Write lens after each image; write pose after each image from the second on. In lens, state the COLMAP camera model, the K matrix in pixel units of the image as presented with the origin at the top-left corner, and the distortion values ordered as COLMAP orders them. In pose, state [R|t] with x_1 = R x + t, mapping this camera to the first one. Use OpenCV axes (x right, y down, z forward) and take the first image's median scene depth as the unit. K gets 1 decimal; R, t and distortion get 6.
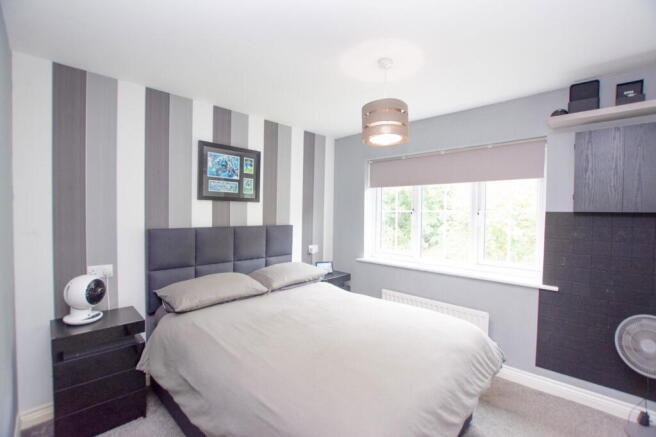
lens RADIAL K [[291.0, 0, 328.0], [0, 291.0, 218.5], [0, 0, 1]] dist [-0.001769, -0.000165]
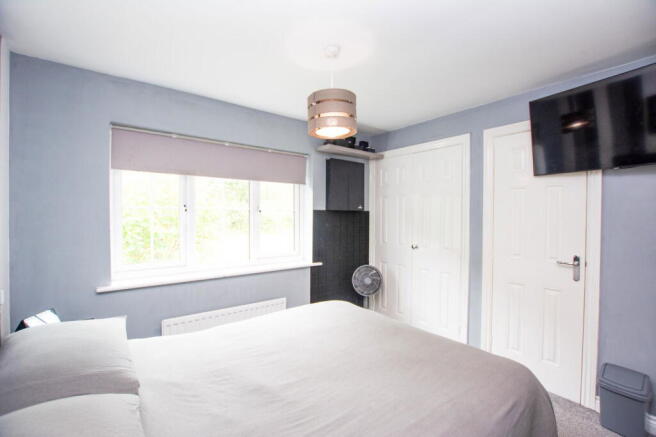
lens RADIAL K [[301.2, 0, 328.0], [0, 301.2, 218.5], [0, 0, 1]] dist [-0.000138, -0.000038]
pose [[0.161201, -0.041671, 0.986041, -0.619208], [0.012172, 0.999116, 0.040234, -0.037187], [-0.986847, 0.005516, 0.161565, 0.674081]]
